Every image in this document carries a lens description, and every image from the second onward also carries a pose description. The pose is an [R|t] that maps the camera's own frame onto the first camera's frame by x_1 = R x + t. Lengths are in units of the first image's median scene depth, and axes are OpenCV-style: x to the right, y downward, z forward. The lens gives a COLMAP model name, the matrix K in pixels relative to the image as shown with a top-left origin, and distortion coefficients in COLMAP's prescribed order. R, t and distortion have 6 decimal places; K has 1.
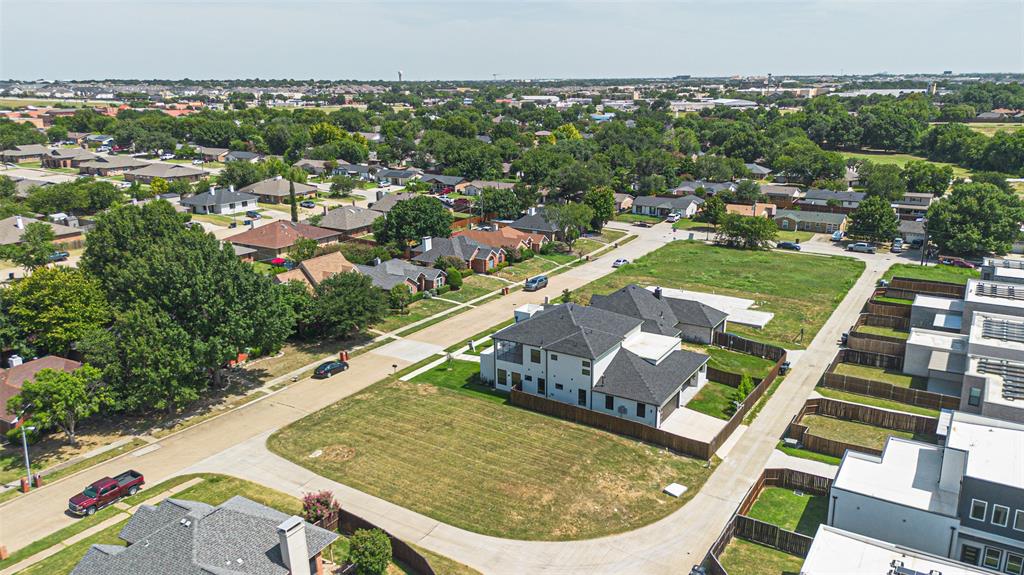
lens RADIAL K [[742.3, 0, 511.7], [0, 742.3, 289.1], [0, 0, 1]] dist [0.014564, -0.000215]
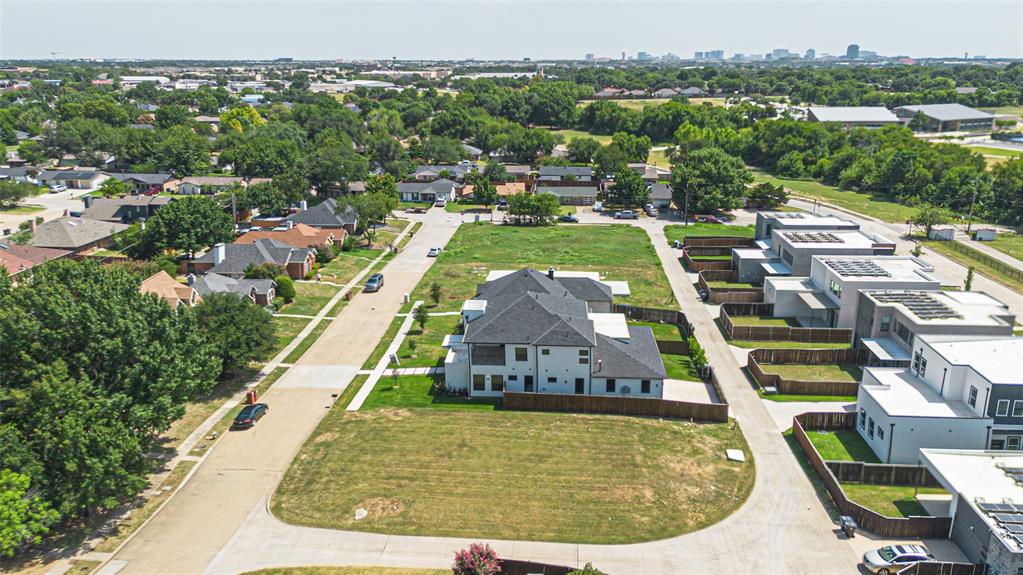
lens RADIAL K [[786.4, 0, 506.3], [0, 786.4, 287.2], [0, 0, 1]] dist [0.012447, 0.003406]
pose [[0.883429, -0.125574, 0.451425, -0.338305], [0.122818, 0.991793, 0.035538, -0.022675], [-0.452183, 0.024047, 0.891601, 0.113809]]
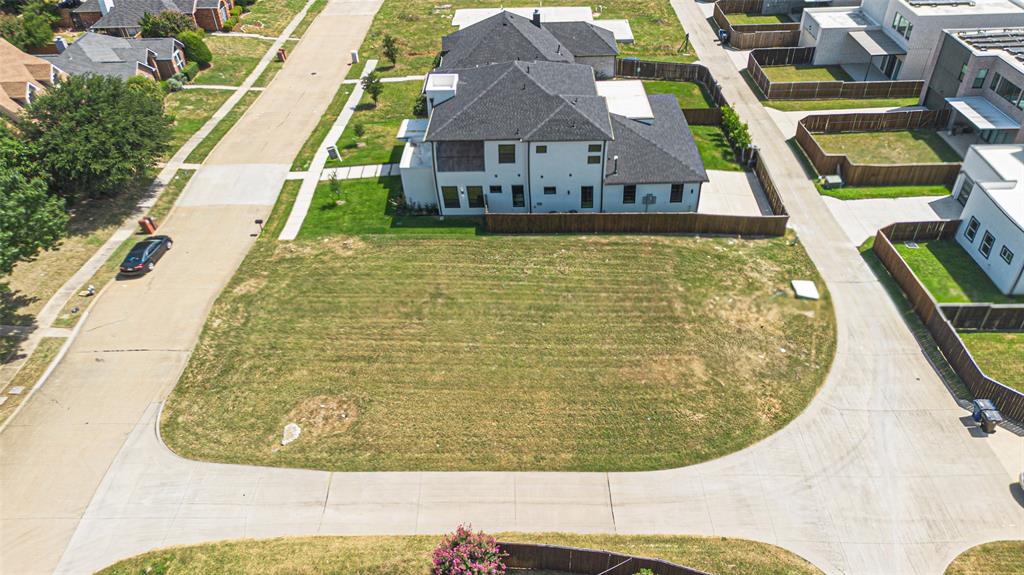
lens RADIAL K [[730.5, 0, 510.6], [0, 730.5, 287.2], [0, 0, 1]] dist [0.028143, -0.008535]
pose [[0.855570, -0.323221, 0.404386, -0.221410], [0.155158, 0.905332, 0.395349, -0.049279], [-0.493888, -0.275505, 0.824725, 0.348602]]
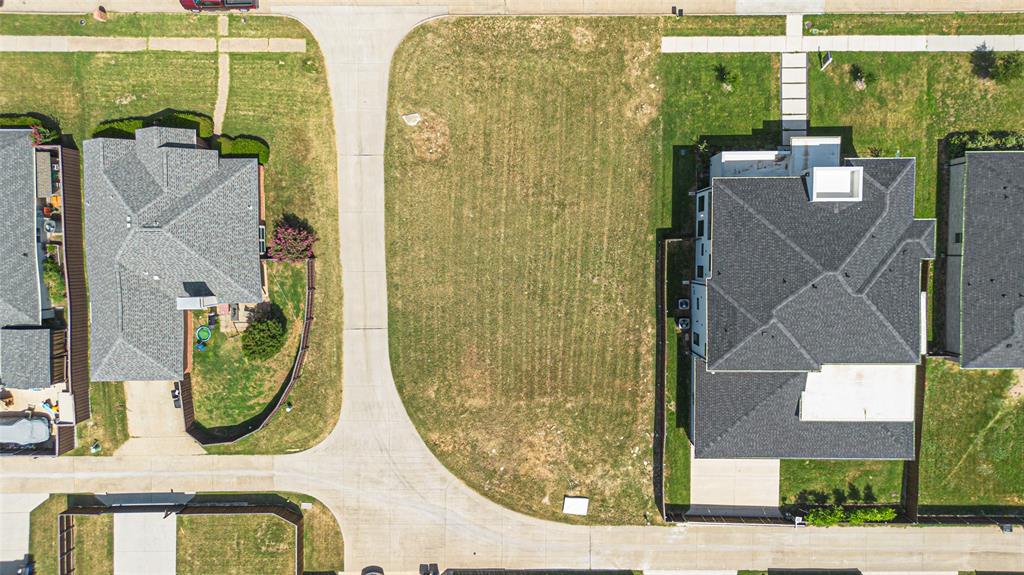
lens RADIAL K [[720.6, 0, 513.7], [0, 720.6, 287.6], [0, 0, 1]] dist [0.057993, -0.060629]
pose [[0.534048, 0.844293, 0.044300, -0.058664], [-0.213959, 0.084273, 0.973201, -0.401892], [0.817933, -0.529214, 0.225650, 0.575063]]
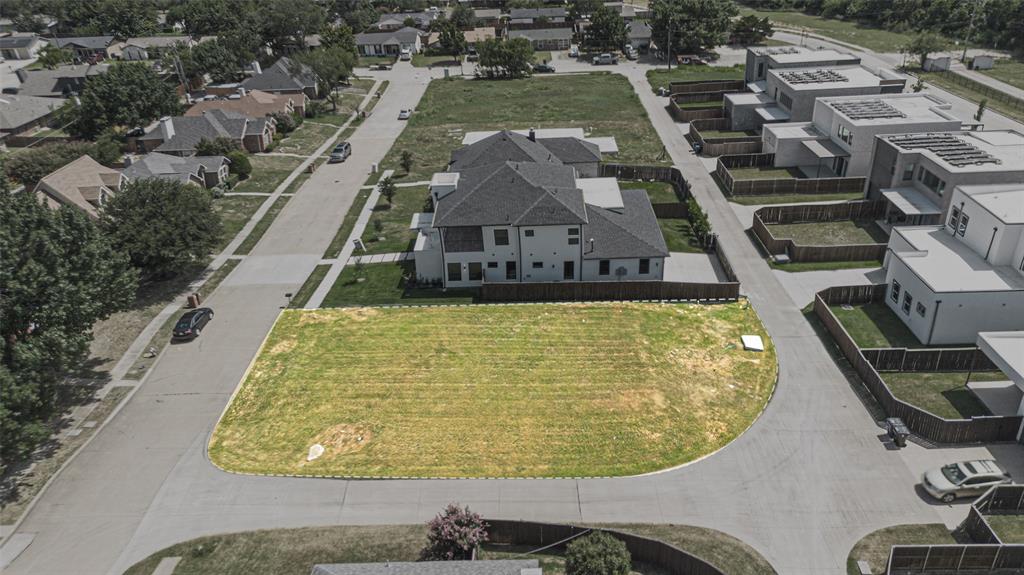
lens RADIAL K [[731.8, 0, 504.1], [0, 731.8, 286.1], [0, 0, 1]] dist [0.048096, -0.047029]
pose [[0.863650, -0.262060, 0.430619, -0.260133], [0.172333, 0.956270, 0.236322, -0.035217], [-0.473719, -0.129890, 0.871045, 0.250969]]
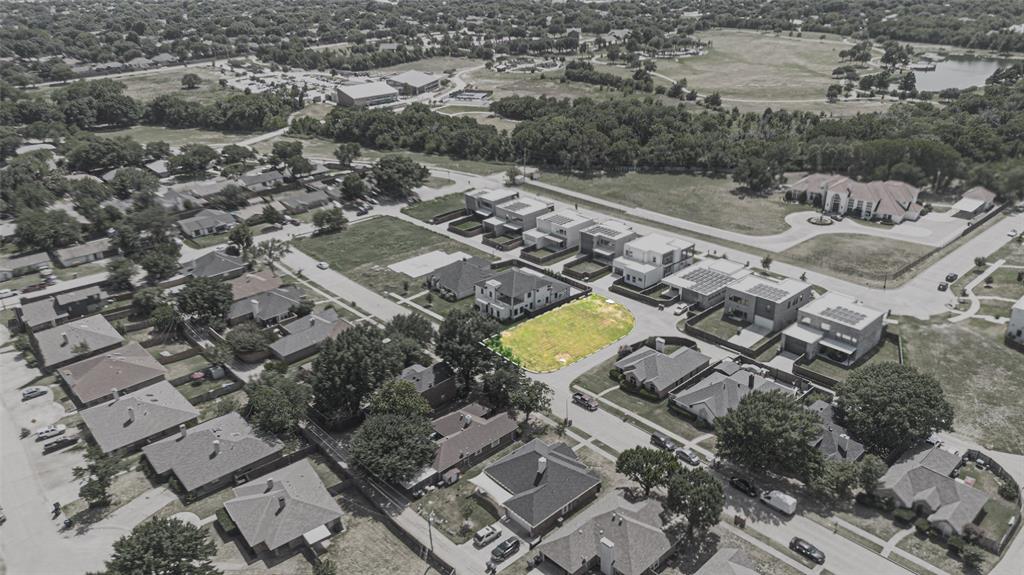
lens RADIAL K [[742.3, 0, 511.7], [0, 742.3, 289.1], [0, 0, 1]] dist [0.014564, -0.000215]
pose [[0.271267, -0.397917, 0.876400, -1.599224], [0.280631, 0.903677, 0.323440, -0.547921], [-0.920685, 0.158207, 0.356806, 0.198680]]
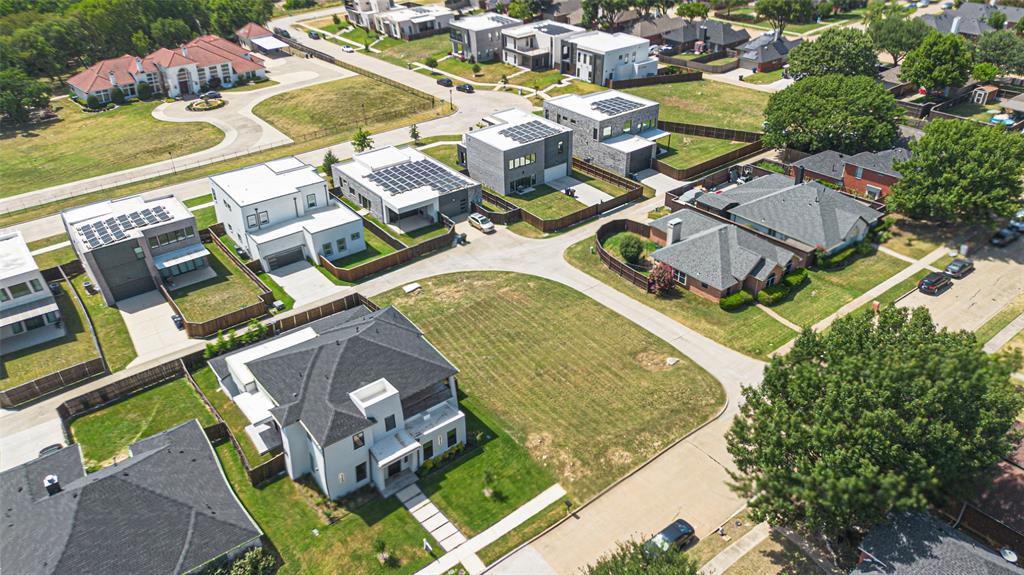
lens RADIAL K [[720.6, 0, 513.7], [0, 720.6, 287.6], [0, 0, 1]] dist [0.057993, -0.060629]
pose [[-0.934923, -0.155989, 0.318725, -0.260797], [0.126408, 0.692869, 0.709897, -0.440508], [-0.331571, 0.703989, -0.628061, 1.174214]]
